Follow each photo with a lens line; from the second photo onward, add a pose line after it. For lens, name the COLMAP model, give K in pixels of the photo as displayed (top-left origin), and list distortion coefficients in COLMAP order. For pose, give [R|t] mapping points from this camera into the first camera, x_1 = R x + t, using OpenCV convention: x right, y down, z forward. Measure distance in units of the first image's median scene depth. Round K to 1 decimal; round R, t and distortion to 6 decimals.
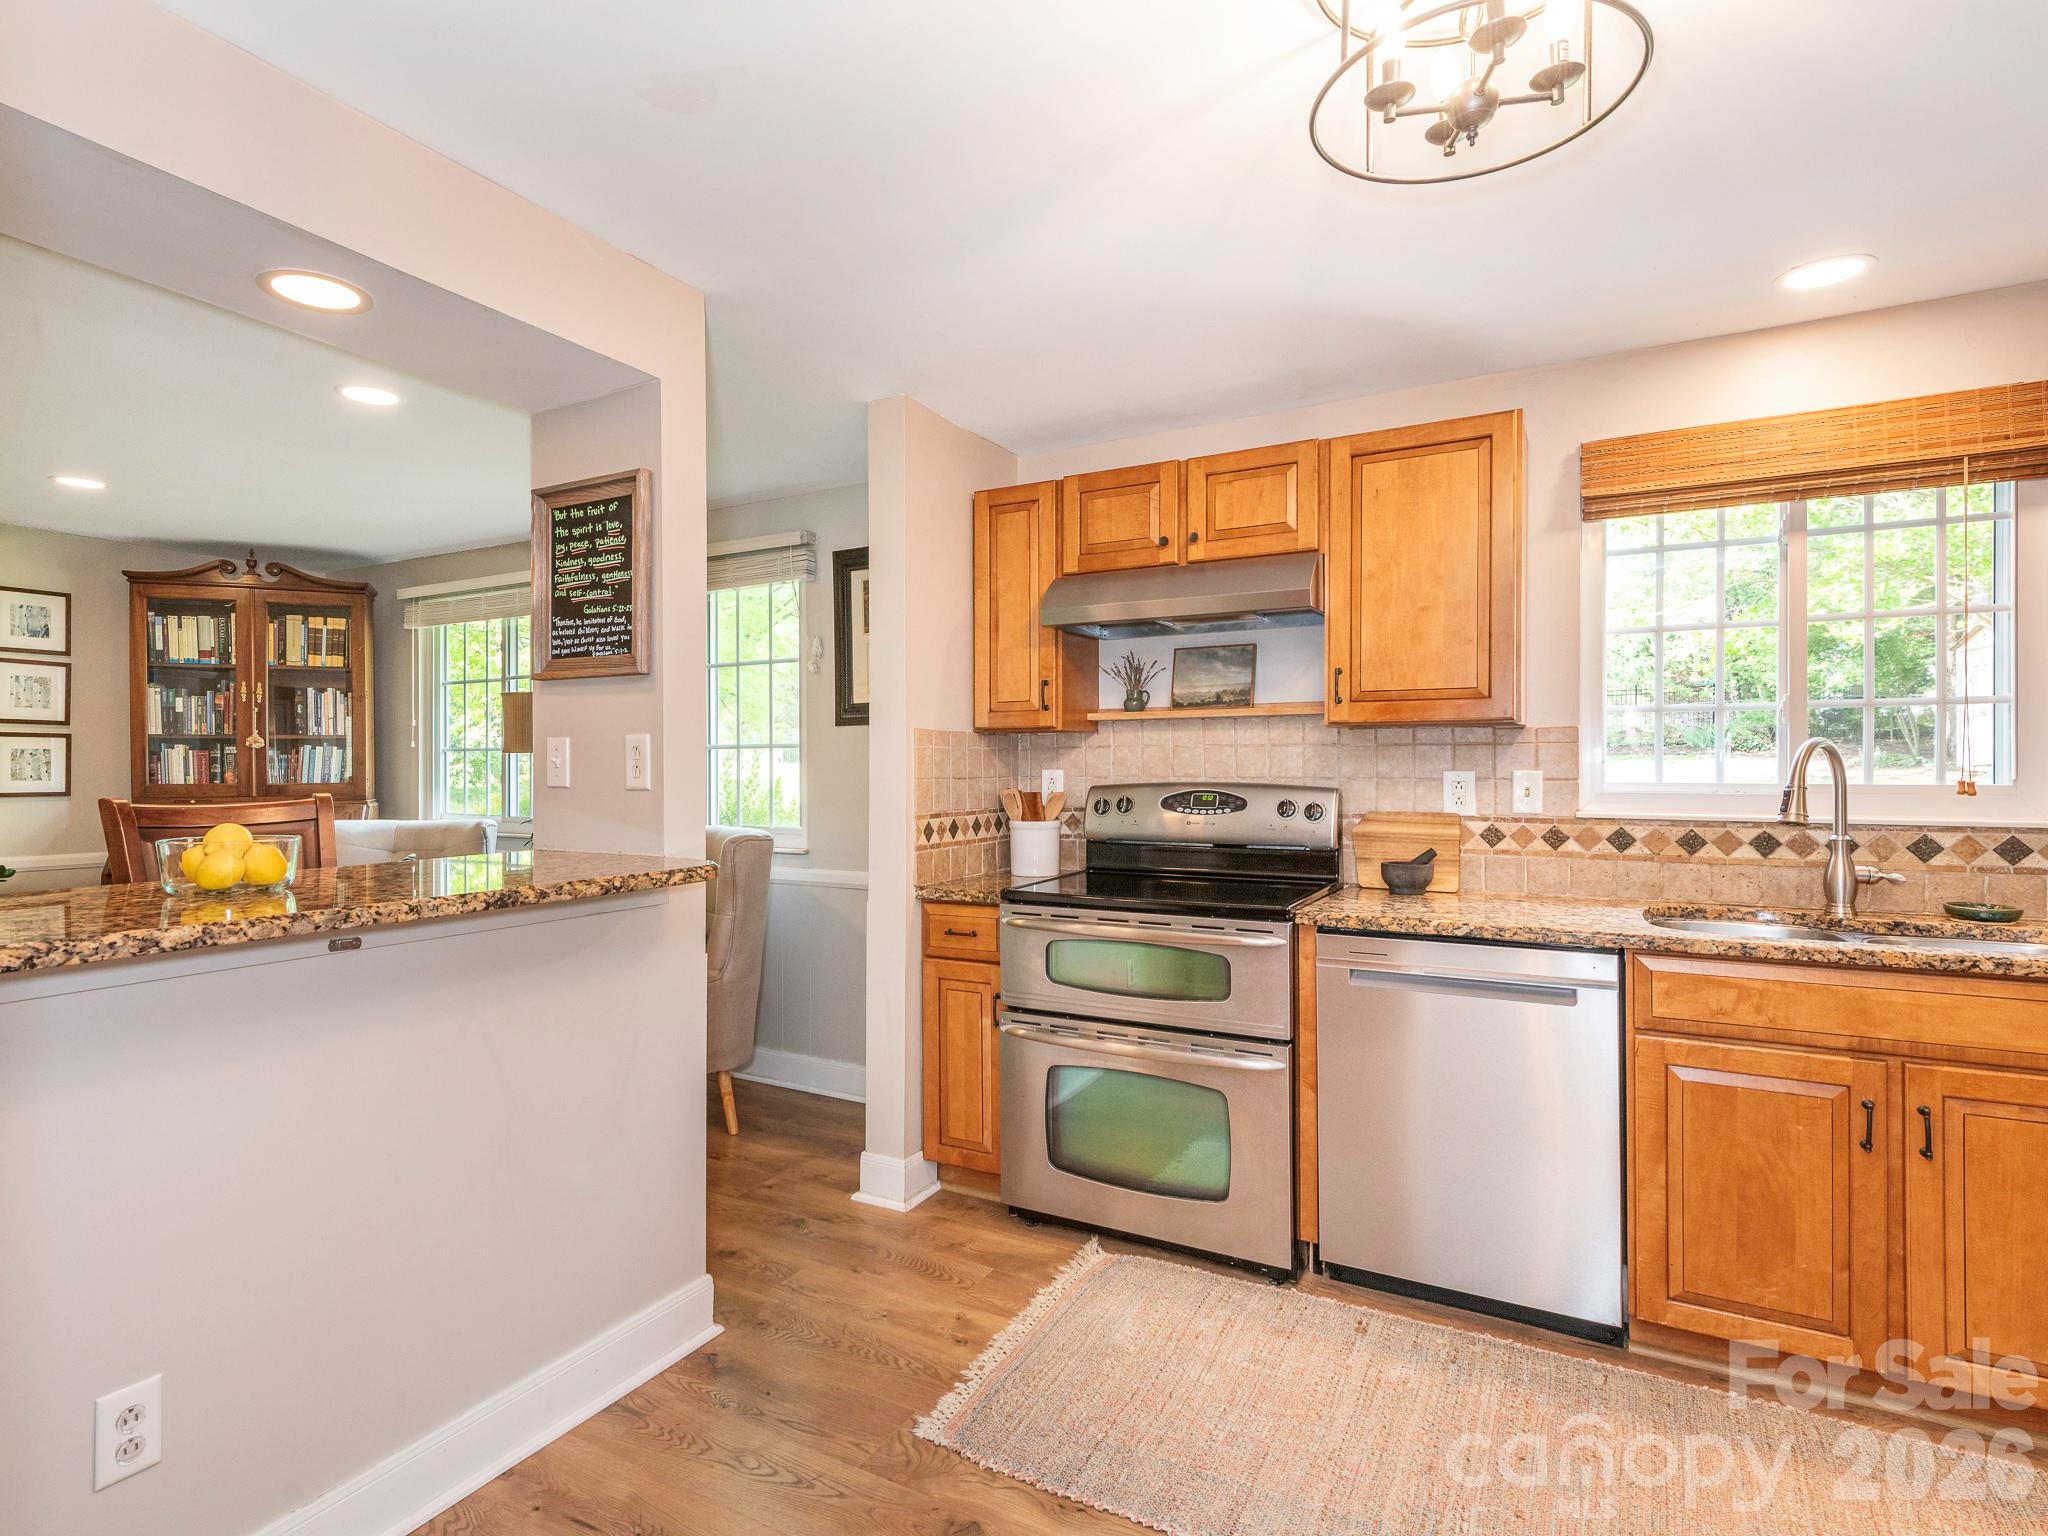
lens RADIAL K [[1036.7, 0, 985.8], [0, 1036.7, 765.2], [0, 0, 1]] dist [0.011202, -0.001887]
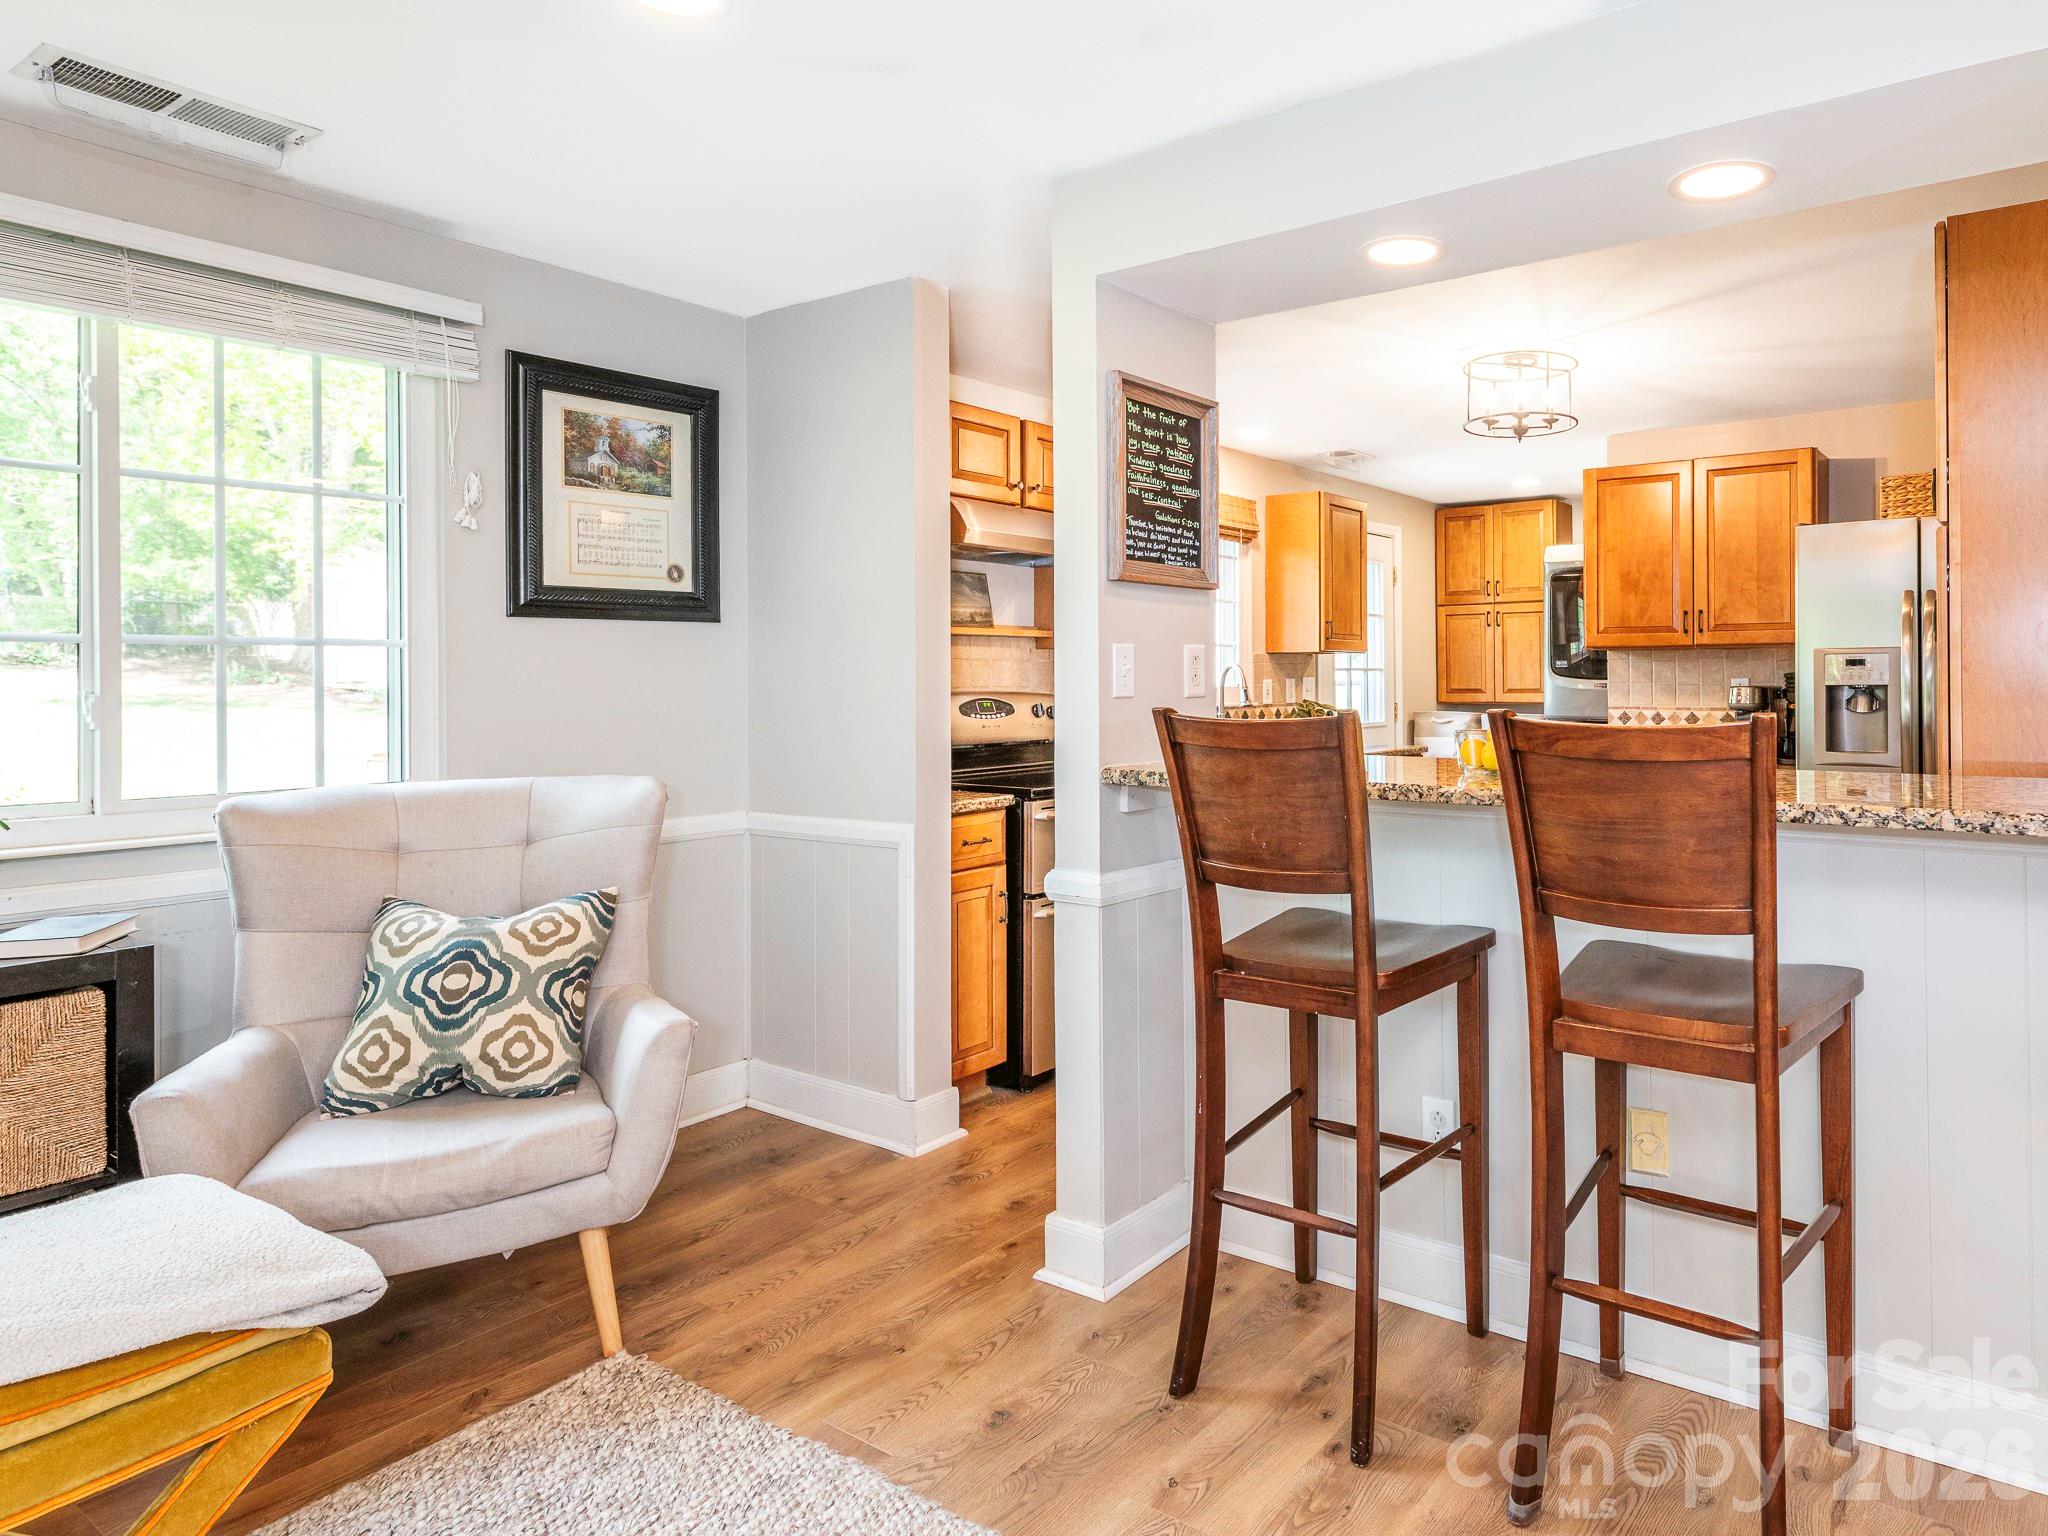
lens RADIAL K [[1314.4, 0, 1300.4], [0, 1314.4, 669.6], [0, 0, 1]] dist [0.001230, 0.034476]
pose [[0.000802, 0.008104, 0.999967, -1.594543], [0.005335, 0.999953, -0.008108, 0.006641], [-0.999985, 0.005342, 0.000758, 0.848777]]
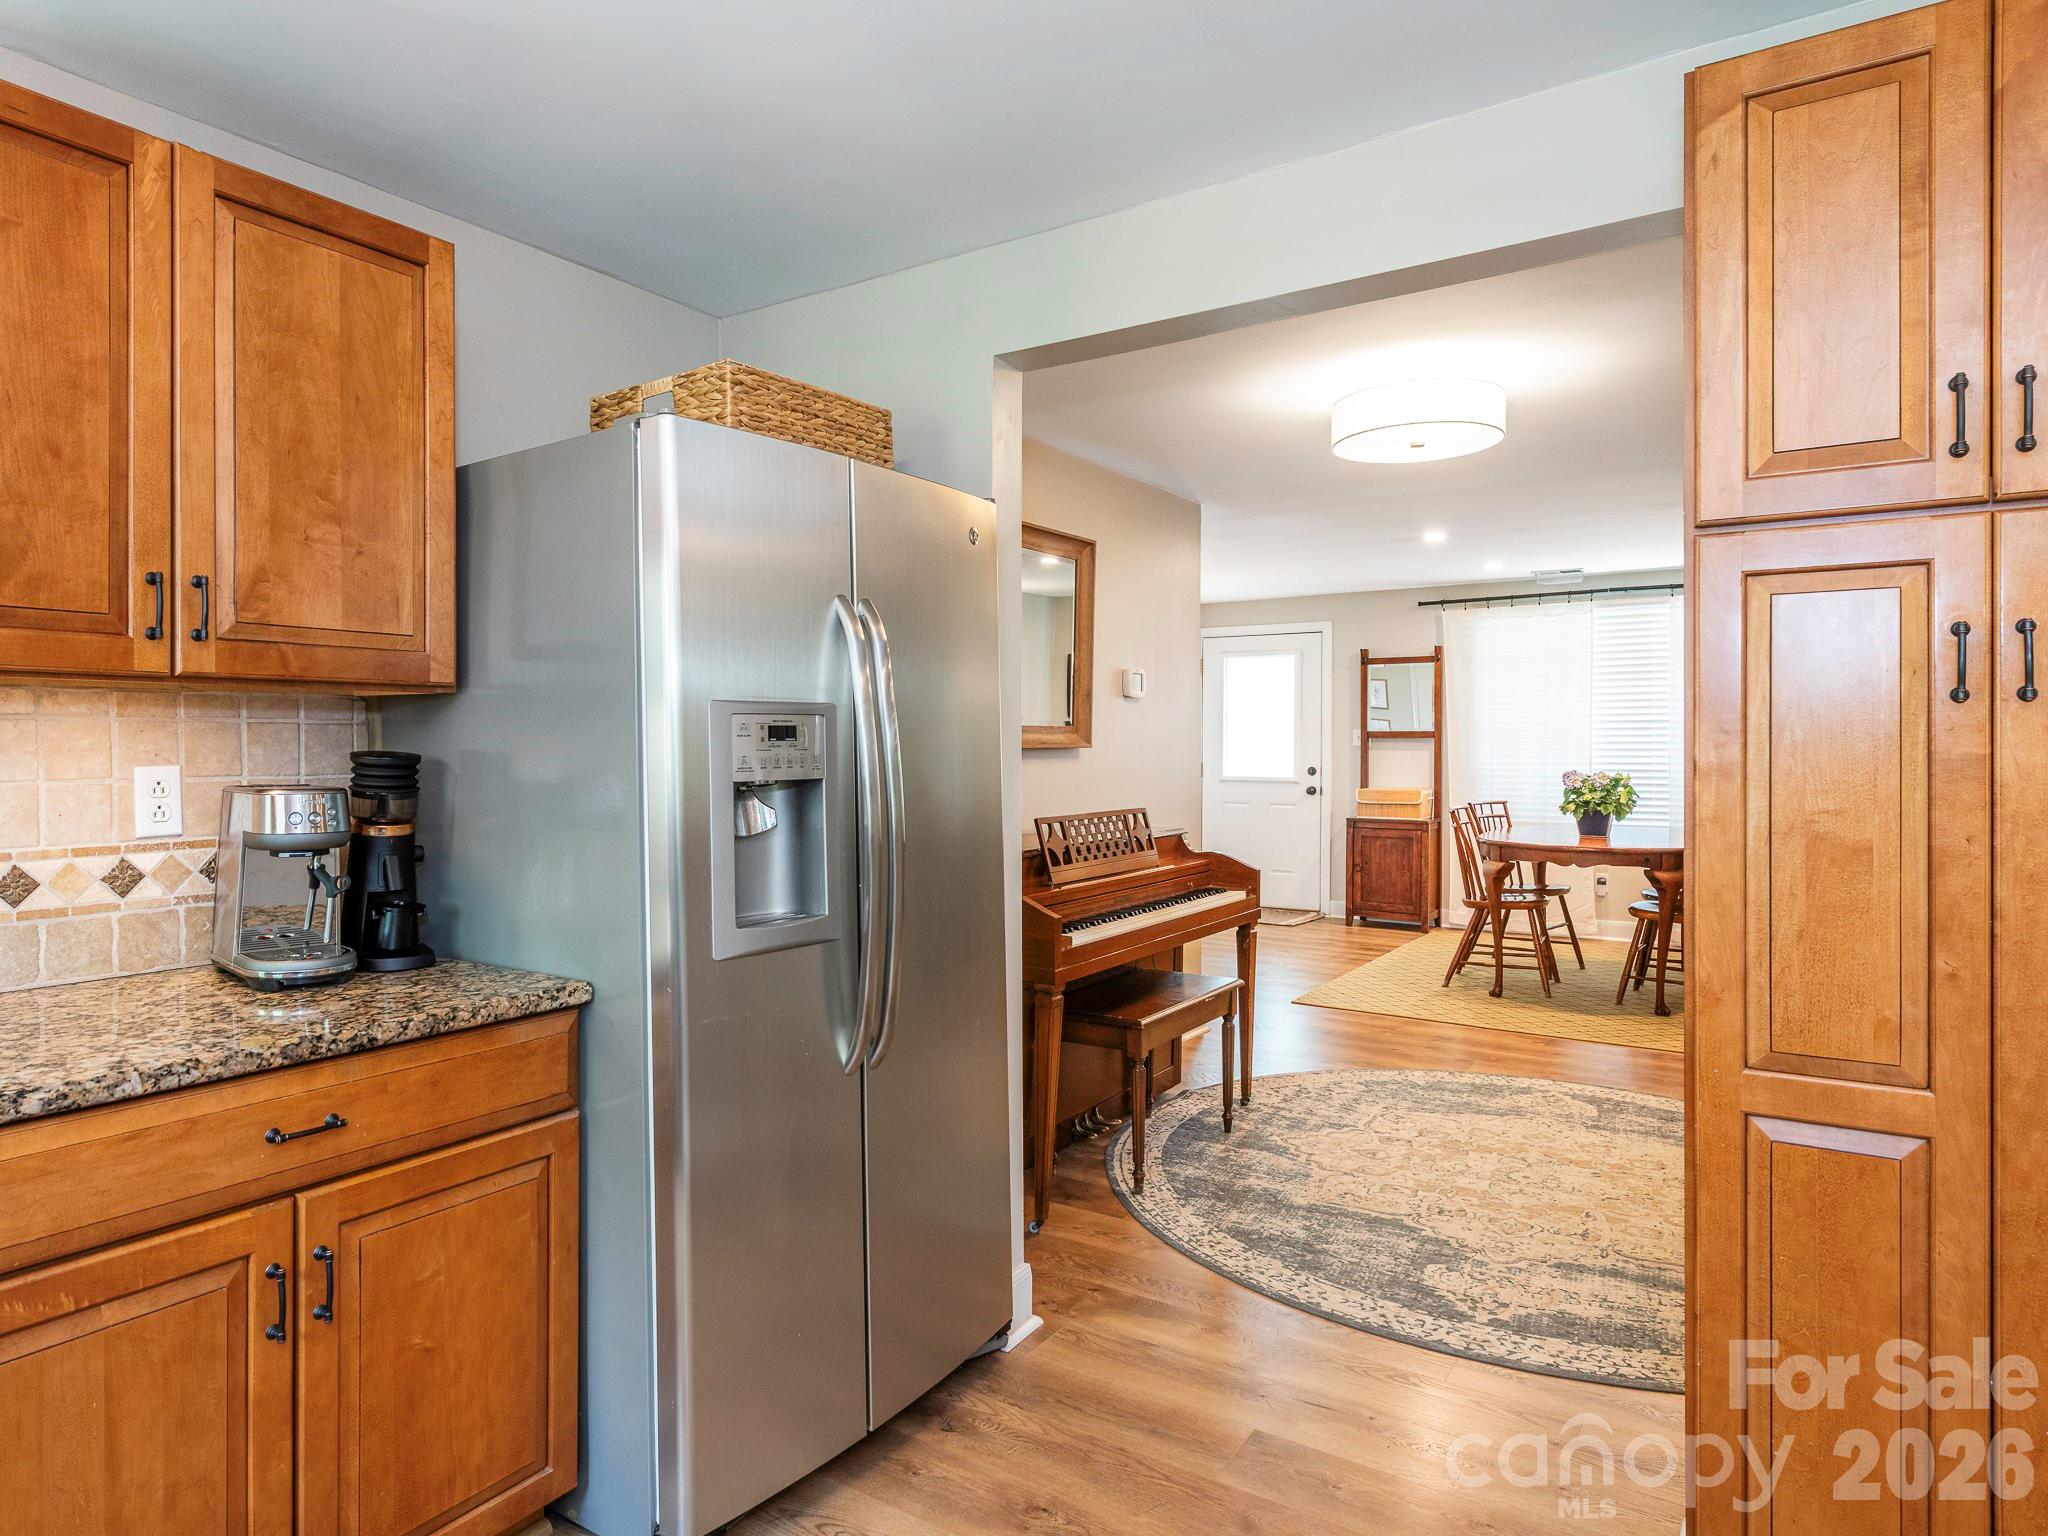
lens RADIAL K [[1245.3, 0, 945.7], [0, 1245.3, 743.5], [0, 0, 1]] dist [0.006030, -0.001180]
pose [[-0.996492, 0.003923, 0.083592, 0.103704], [0.004031, 0.999991, 0.001122, -0.008005], [-0.083587, 0.001455, -0.996499, 0.864719]]
